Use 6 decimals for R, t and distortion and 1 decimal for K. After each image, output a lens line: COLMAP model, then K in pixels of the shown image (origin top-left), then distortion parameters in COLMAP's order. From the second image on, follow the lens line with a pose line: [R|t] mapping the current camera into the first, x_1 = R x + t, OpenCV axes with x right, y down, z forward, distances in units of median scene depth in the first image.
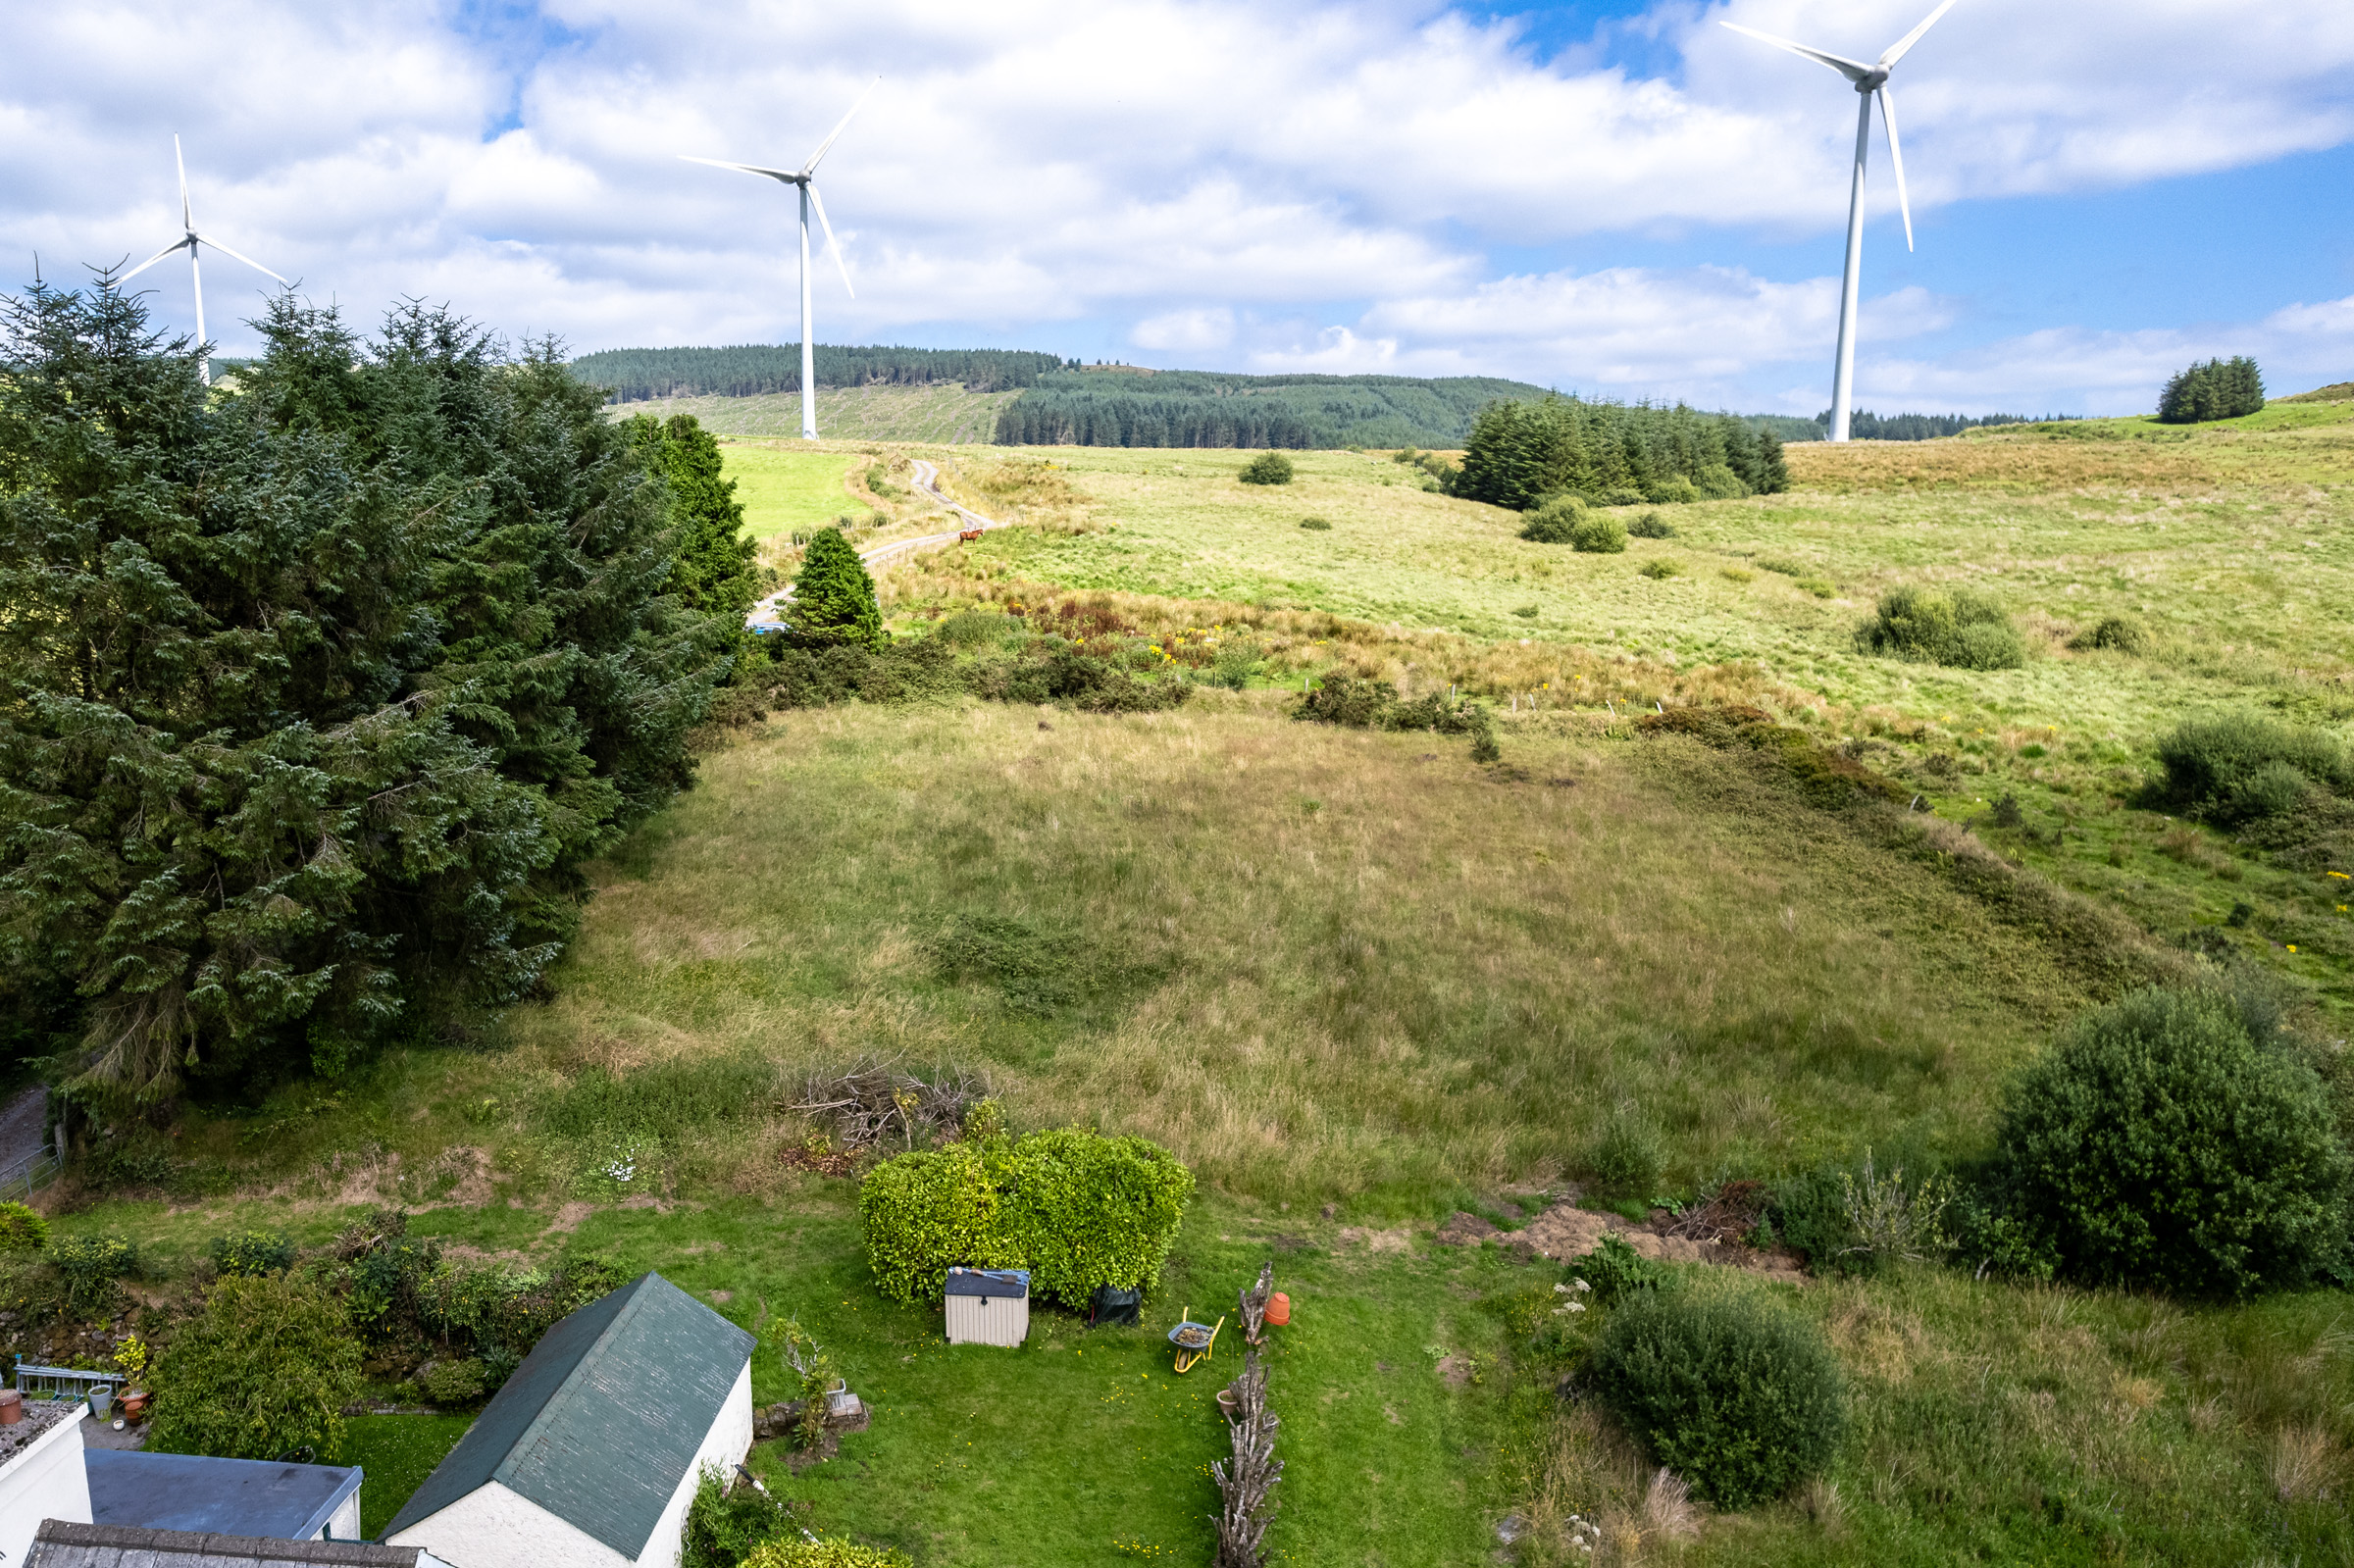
lens RADIAL K [[2421.1, 0, 1177.0], [0, 2421.1, 784.0], [0, 0, 1]] dist [-0.072647, -0.007475]
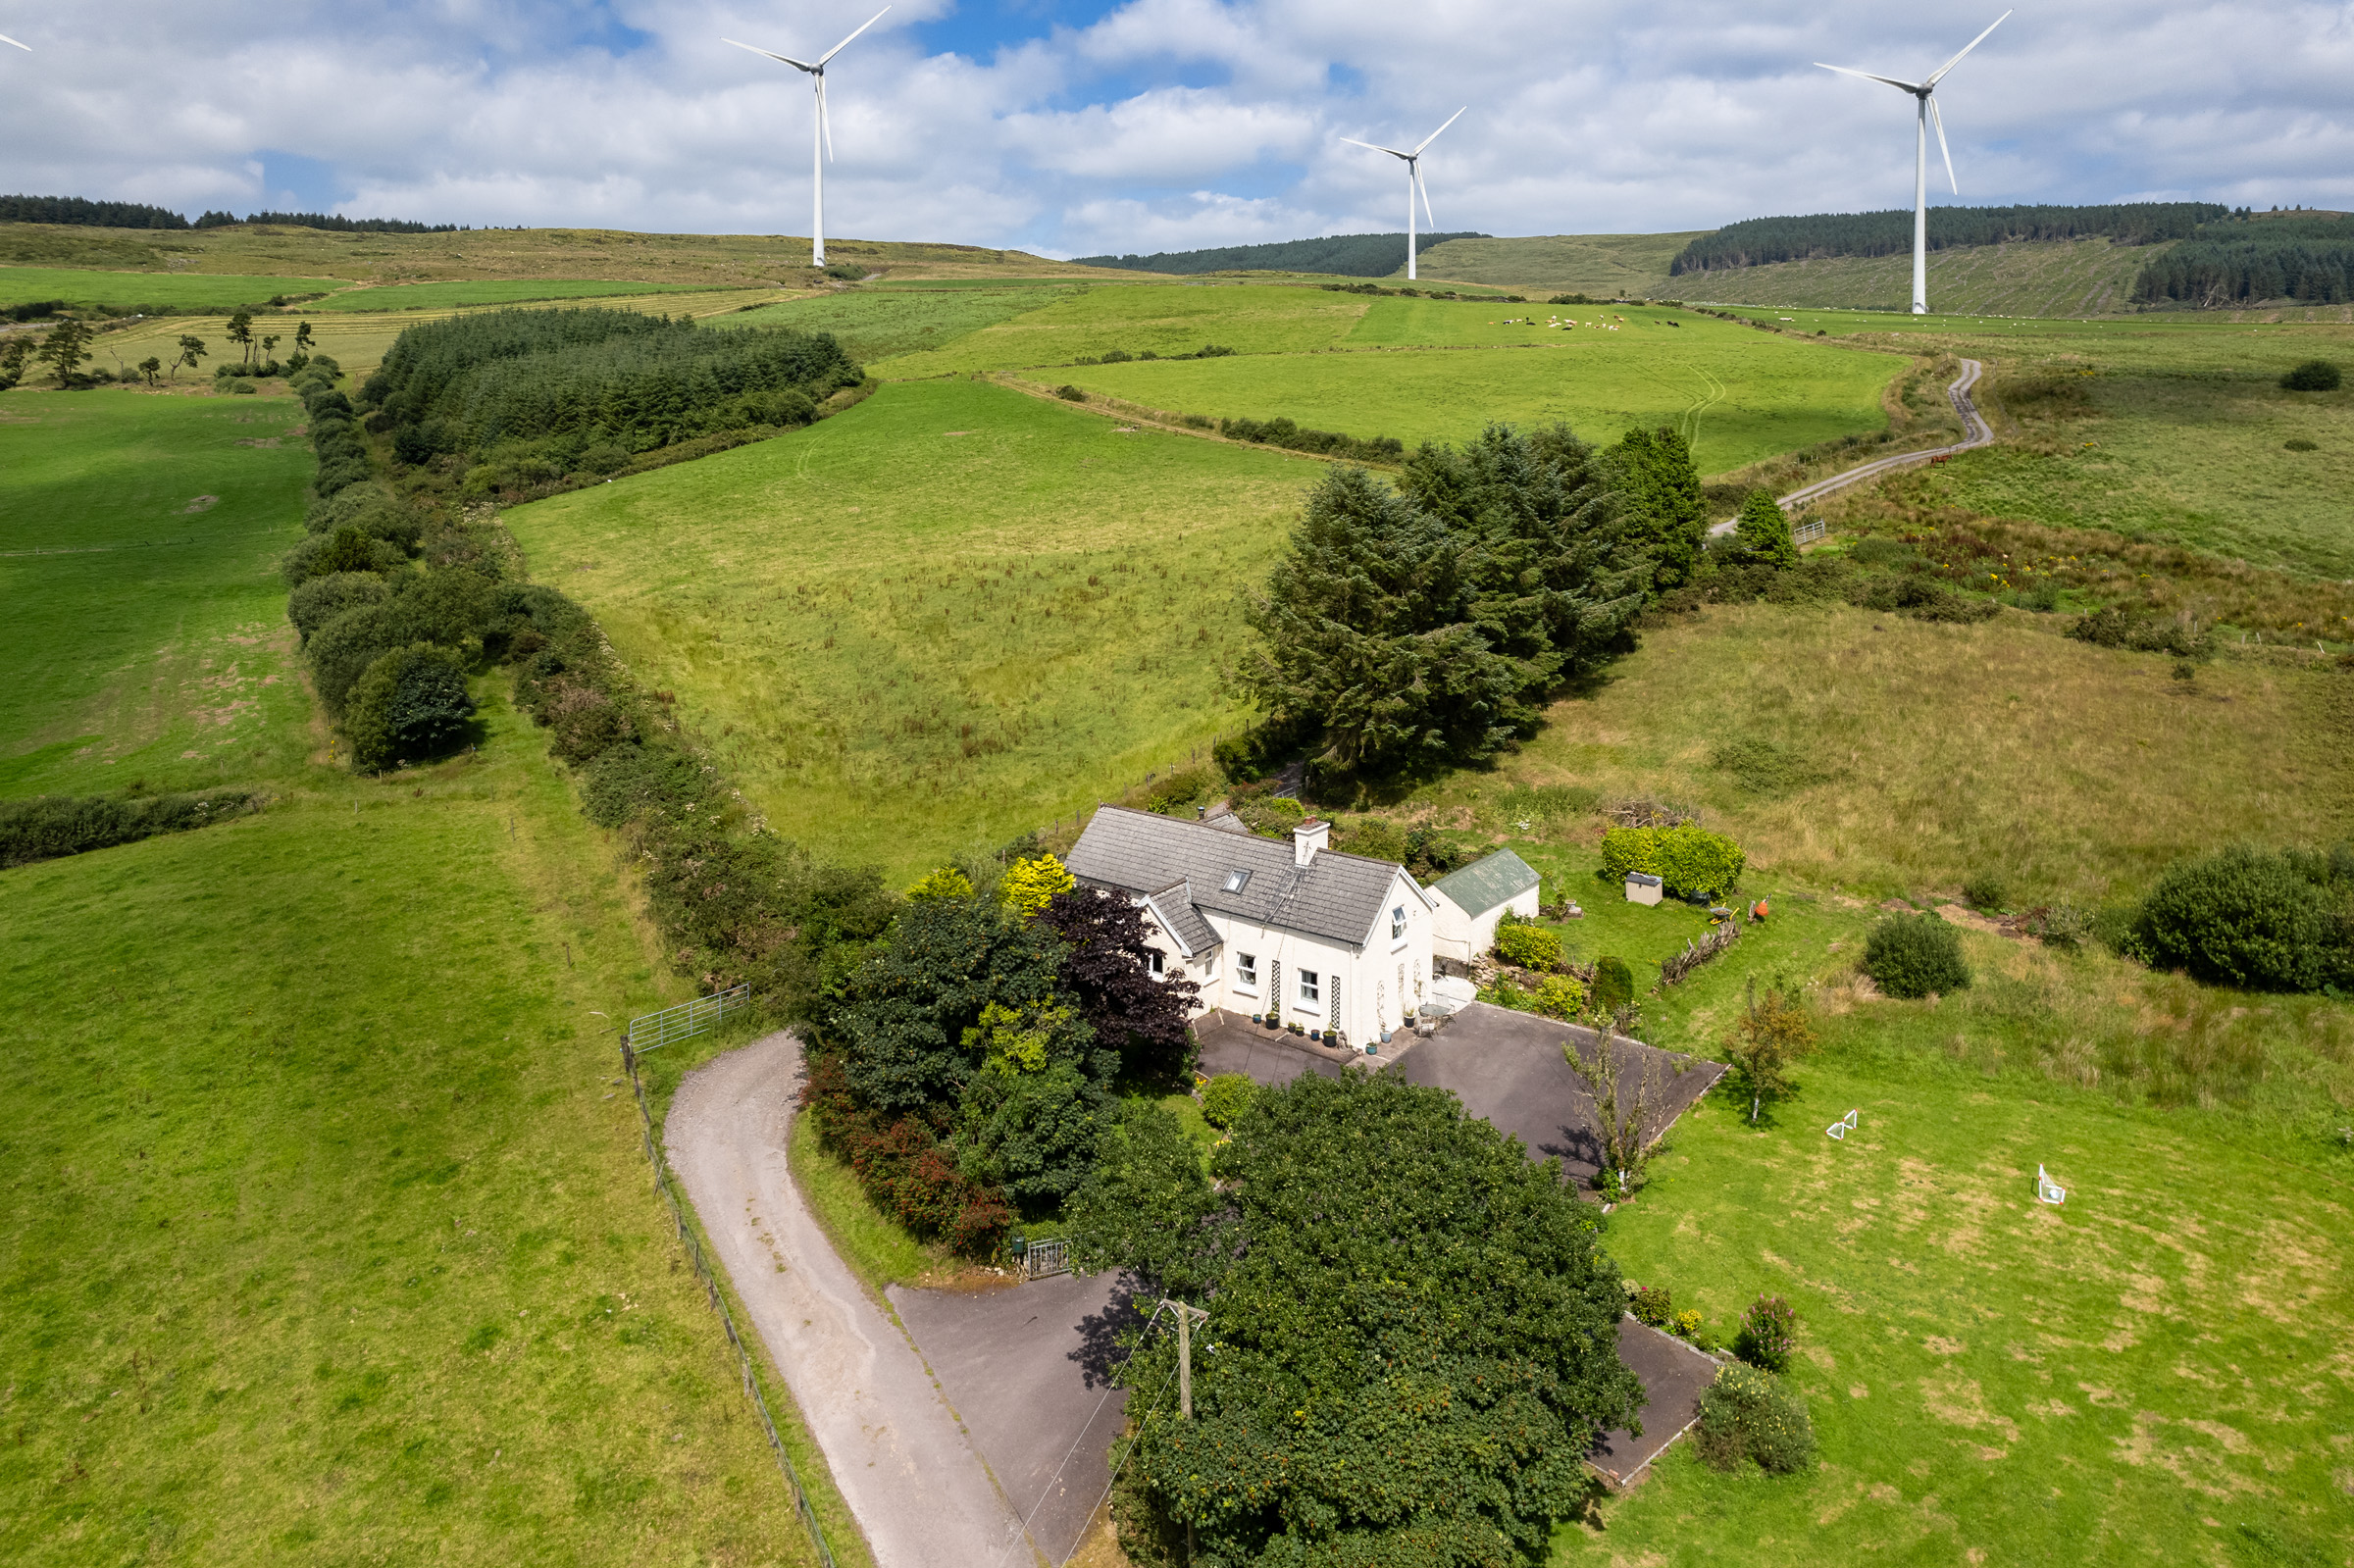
lens RADIAL K [[2421.1, 0, 1177.0], [0, 2421.1, 784.0], [0, 0, 1]] dist [-0.072647, -0.007475]
pose [[0.886874, 0.124967, -0.444789, 0.451529], [-0.086520, 0.990615, 0.105808, -0.088965], [0.453837, -0.055356, 0.889364, -1.106353]]
